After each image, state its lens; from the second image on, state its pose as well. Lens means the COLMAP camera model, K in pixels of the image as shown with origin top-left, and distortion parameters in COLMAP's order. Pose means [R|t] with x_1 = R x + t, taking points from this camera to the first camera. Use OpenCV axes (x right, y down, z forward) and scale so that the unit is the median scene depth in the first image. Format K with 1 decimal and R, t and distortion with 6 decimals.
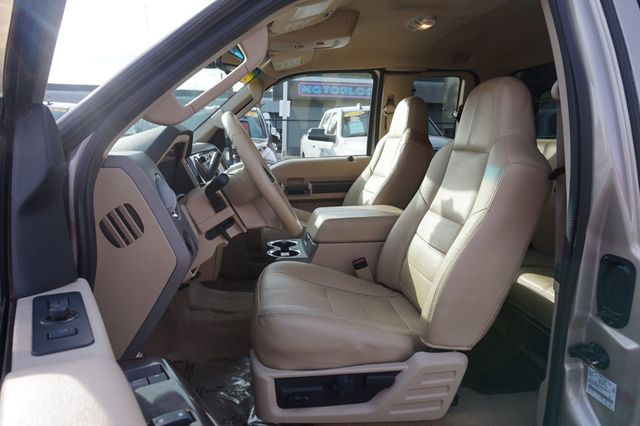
lens RADIAL K [[432.6, 0, 320.0], [0, 432.6, 213.0], [0, 0, 1]] dist [-0.055833, 0.058820]
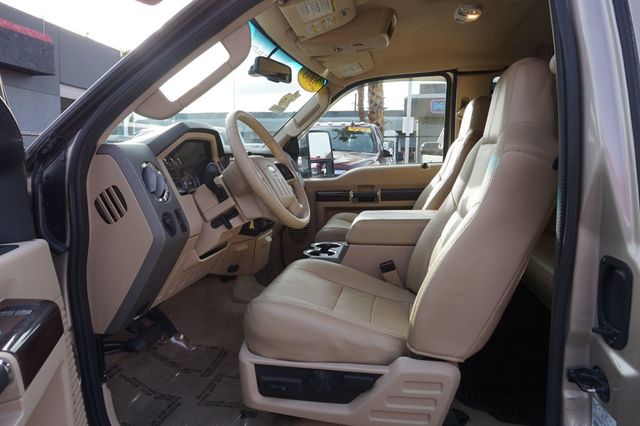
lens RADIAL K [[432.6, 0, 320.0], [0, 432.6, 213.0], [0, 0, 1]] dist [-0.055833, 0.058820]
pose [[0.953158, 0.027051, -0.301259, 0.326307], [-0.040126, 0.998498, -0.037298, 0.055263], [0.299798, 0.047639, 0.952813, 0.051038]]
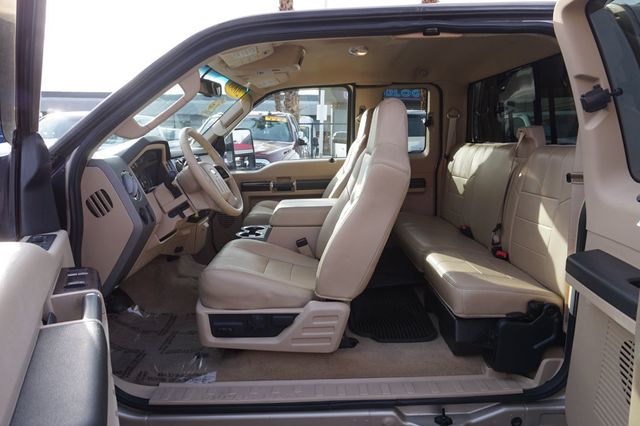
lens RADIAL K [[432.6, 0, 320.0], [0, 432.6, 213.0], [0, 0, 1]] dist [-0.055833, 0.058820]
pose [[0.993291, 0.011304, -0.115092, 0.404744], [-0.011796, 0.999924, -0.003596, 0.046989], [0.115042, 0.004929, 0.993348, -0.363661]]
